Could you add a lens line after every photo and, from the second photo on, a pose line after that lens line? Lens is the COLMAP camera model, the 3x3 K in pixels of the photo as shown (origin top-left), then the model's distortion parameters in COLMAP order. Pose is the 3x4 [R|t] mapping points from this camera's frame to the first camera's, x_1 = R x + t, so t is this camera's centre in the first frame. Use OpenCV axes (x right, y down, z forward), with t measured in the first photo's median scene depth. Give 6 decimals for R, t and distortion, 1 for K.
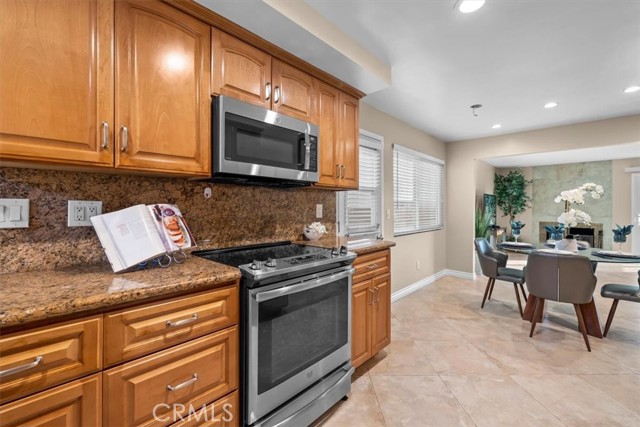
lens RADIAL K [[270.6, 0, 319.3], [0, 270.6, 206.4], [0, 0, 1]] dist [0.001704, 0.000212]
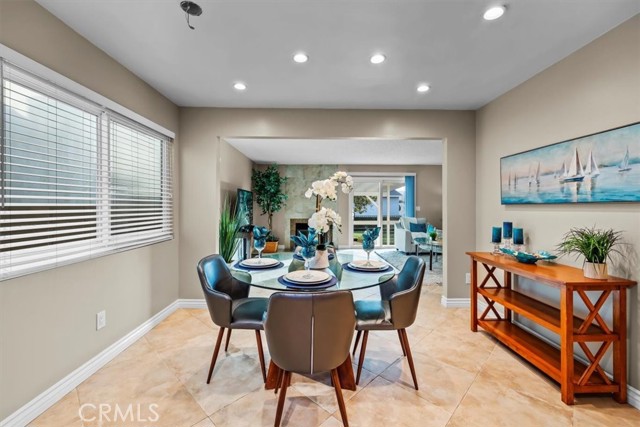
lens RADIAL K [[270.6, 0, 319.3], [0, 270.6, 206.4], [0, 0, 1]] dist [0.001704, 0.000212]
pose [[0.709863, -0.006266, 0.704311, 0.364782], [0.000119, 0.999961, 0.008777, 0.001428], [-0.704339, -0.006146, 0.709837, 0.433085]]
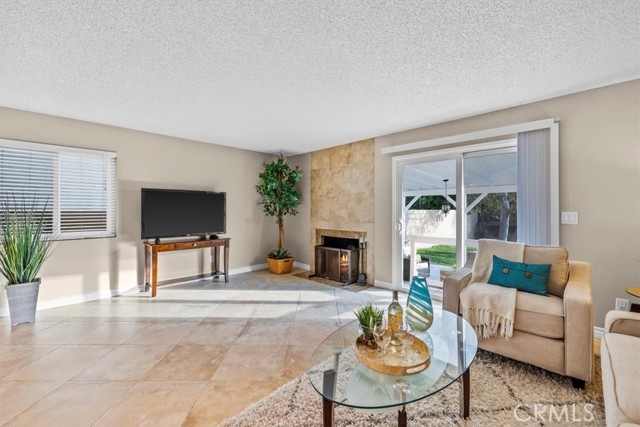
lens RADIAL K [[270.6, 0, 319.3], [0, 270.6, 206.4], [0, 0, 1]] dist [0.001704, 0.000212]
pose [[0.999682, -0.003155, -0.025015, 1.948129], [0.002926, 0.999953, -0.009203, 0.010140], [0.025042, 0.009127, 0.999645, 0.661377]]
